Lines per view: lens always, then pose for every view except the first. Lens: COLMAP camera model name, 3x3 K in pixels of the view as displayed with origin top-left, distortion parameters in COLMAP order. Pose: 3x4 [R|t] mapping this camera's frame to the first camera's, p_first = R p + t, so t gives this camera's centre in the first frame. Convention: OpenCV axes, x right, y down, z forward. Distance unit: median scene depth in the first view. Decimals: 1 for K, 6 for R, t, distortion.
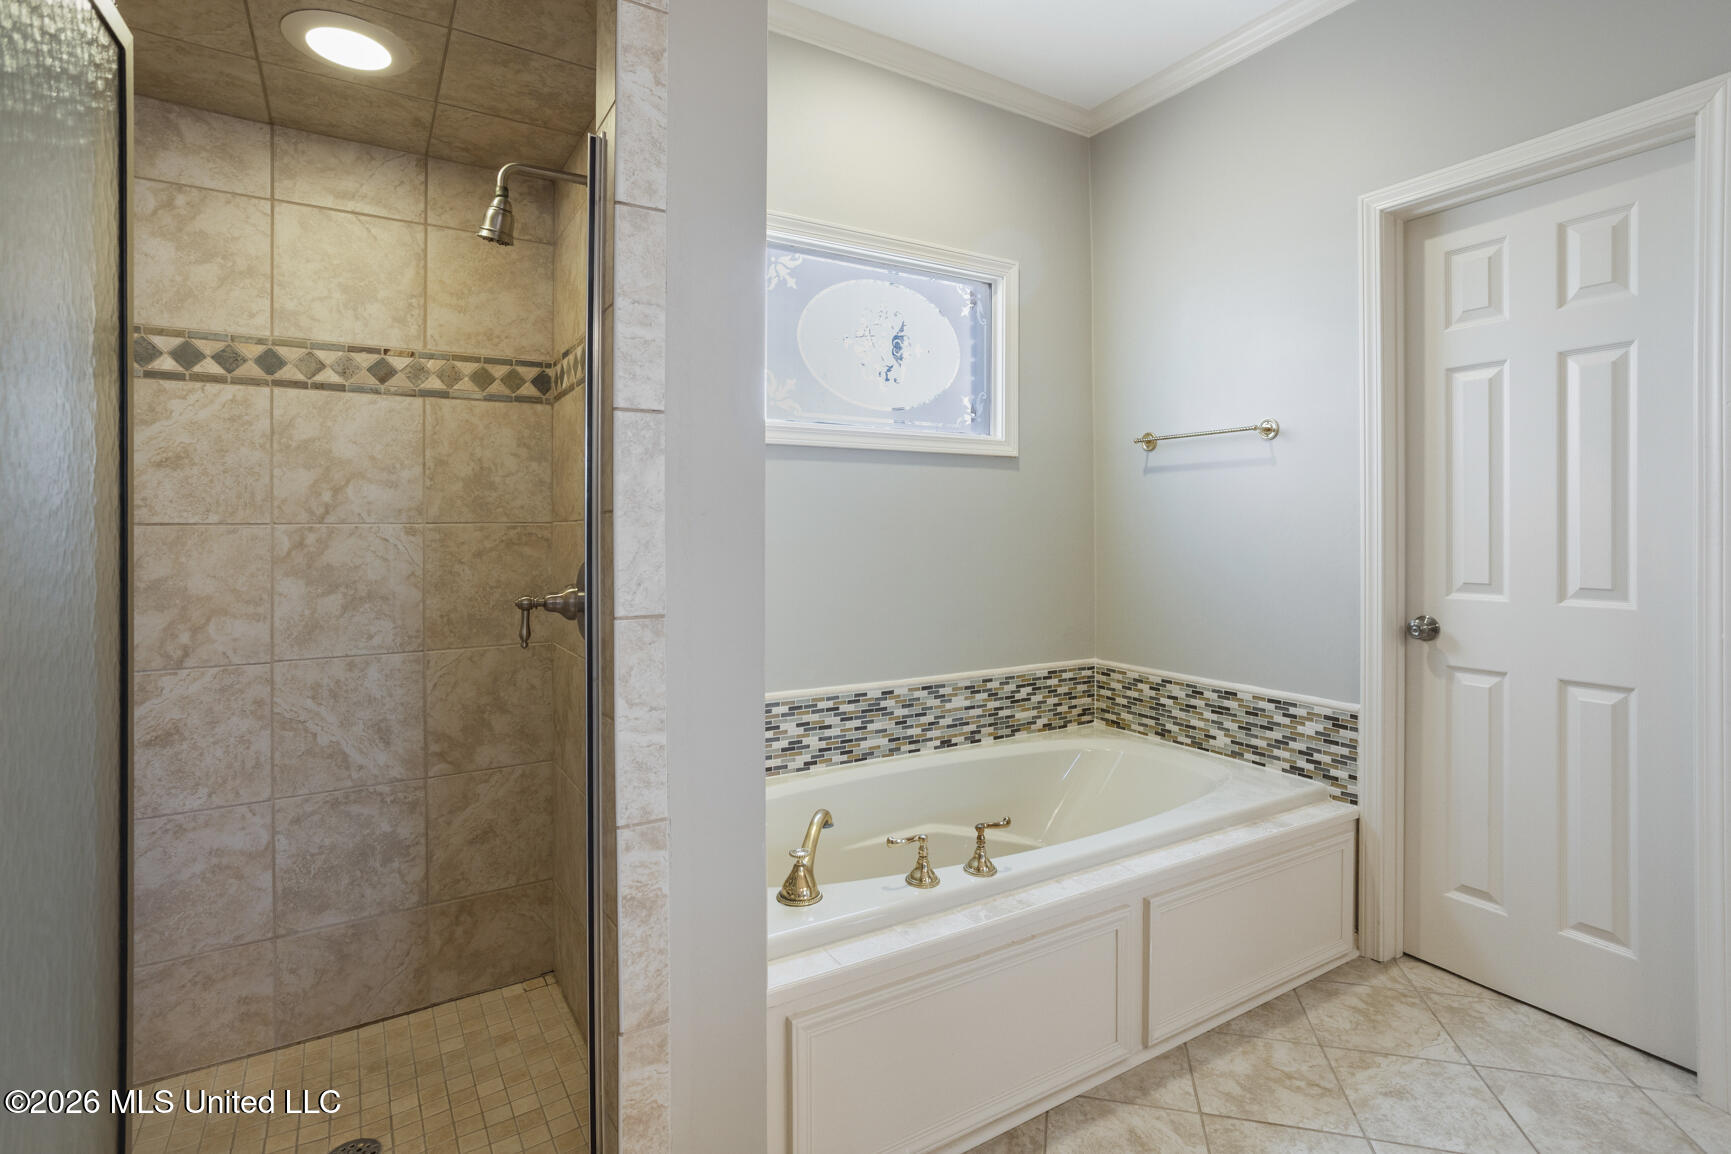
lens RADIAL K [[843.1, 0, 944.1], [0, 843.1, 532.3], [0, 0, 1]] dist [-0.036376, 0.015908]
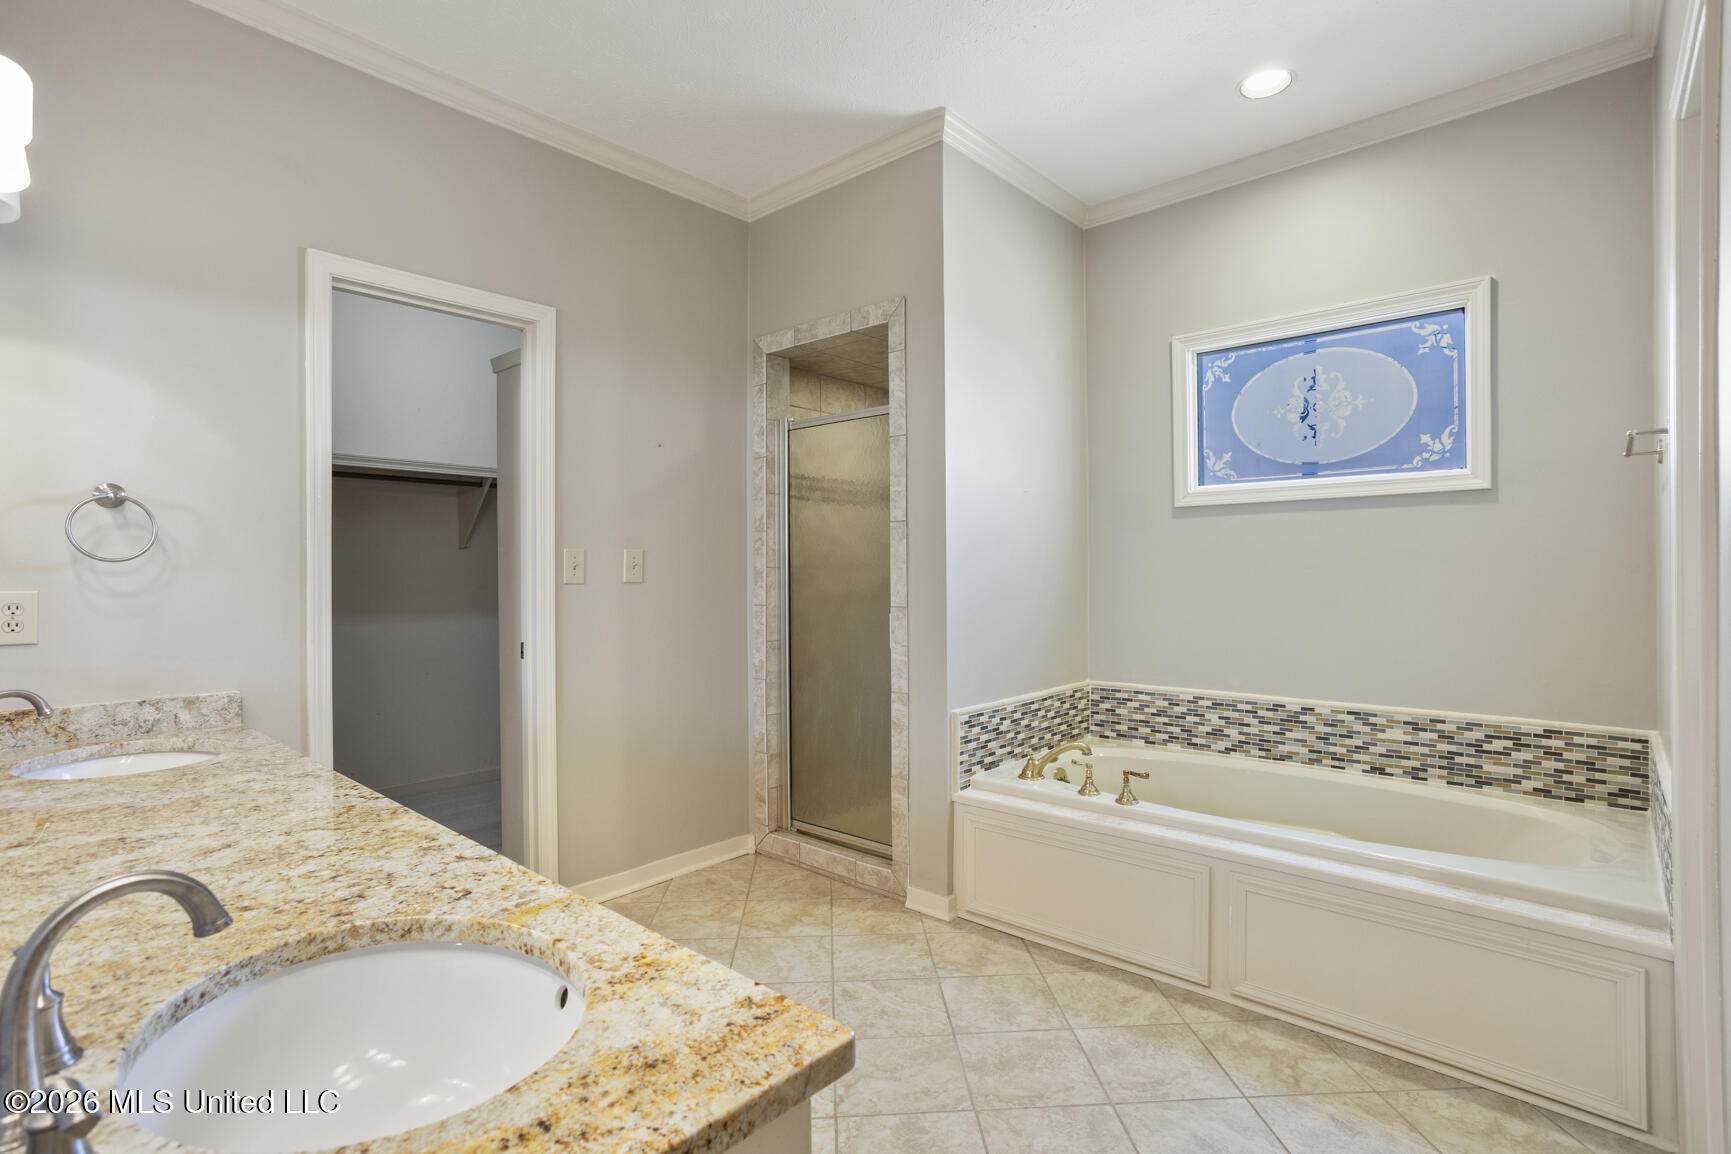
lens RADIAL K [[843.1, 0, 879.8], [0, 843.1, 565.5], [0, 0, 1]] dist [-0.036376, 0.015908]
pose [[0.298646, -0.002282, -0.954361, 0.825007], [0.002764, 0.999995, -0.001526, -0.006139], [0.954360, -0.002182, 0.298651, 0.094691]]
